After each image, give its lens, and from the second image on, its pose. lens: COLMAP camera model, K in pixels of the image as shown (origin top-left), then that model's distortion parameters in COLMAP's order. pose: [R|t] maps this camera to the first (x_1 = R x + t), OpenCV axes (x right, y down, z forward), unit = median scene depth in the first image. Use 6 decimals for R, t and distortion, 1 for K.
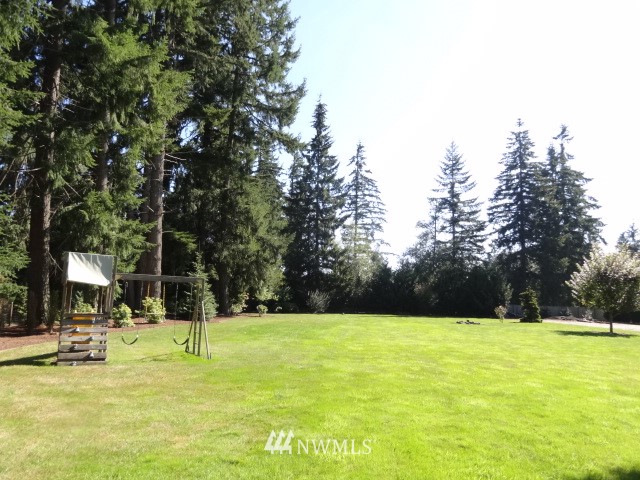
lens RADIAL K [[449.2, 0, 320.3], [0, 449.2, 241.9], [0, 0, 1]] dist [-0.010671, 0.005412]
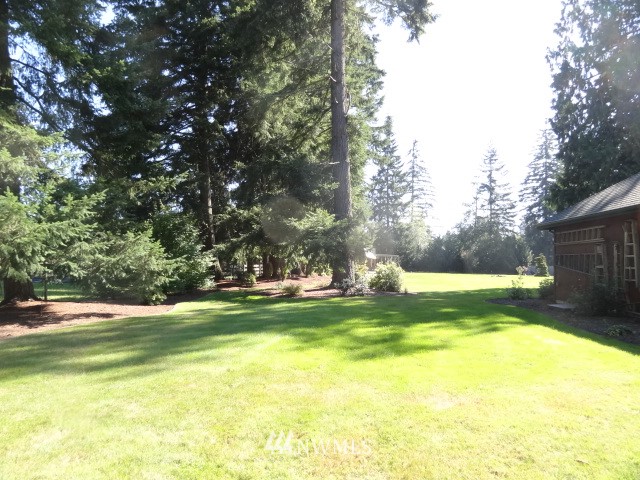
lens RADIAL K [[449.2, 0, 320.5], [0, 449.2, 241.3], [0, 0, 1]] dist [-0.010671, 0.005412]
pose [[0.996914, -0.011105, -0.077711, -0.090688], [0.017334, 0.996649, 0.079938, -0.043009], [0.076563, -0.081038, 0.993766, -0.320978]]
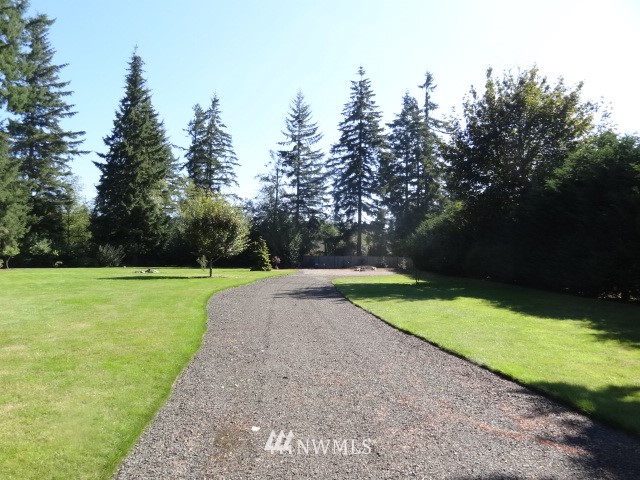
lens RADIAL K [[449.2, 0, 319.3], [0, 449.2, 241.0], [0, 0, 1]] dist [-0.010671, 0.005412]
pose [[0.999813, -0.018518, -0.005611, 0.355156], [0.018955, 0.995598, 0.091784, 0.011178], [0.003887, -0.091873, 0.995763, -0.009485]]
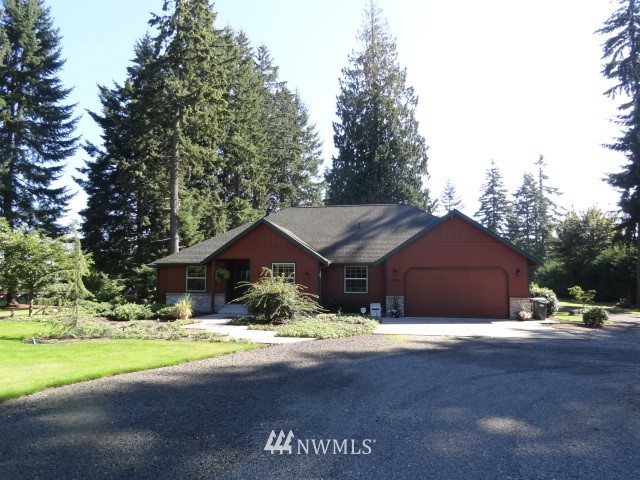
lens RADIAL K [[449.2, 0, 320.5], [0, 449.2, 239.9], [0, 0, 1]] dist [-0.010671, 0.005412]
pose [[0.974504, -0.041684, -0.220463, 0.211714], [0.044591, 0.998971, 0.008224, -0.051434], [0.219894, -0.017845, 0.975361, -0.554335]]
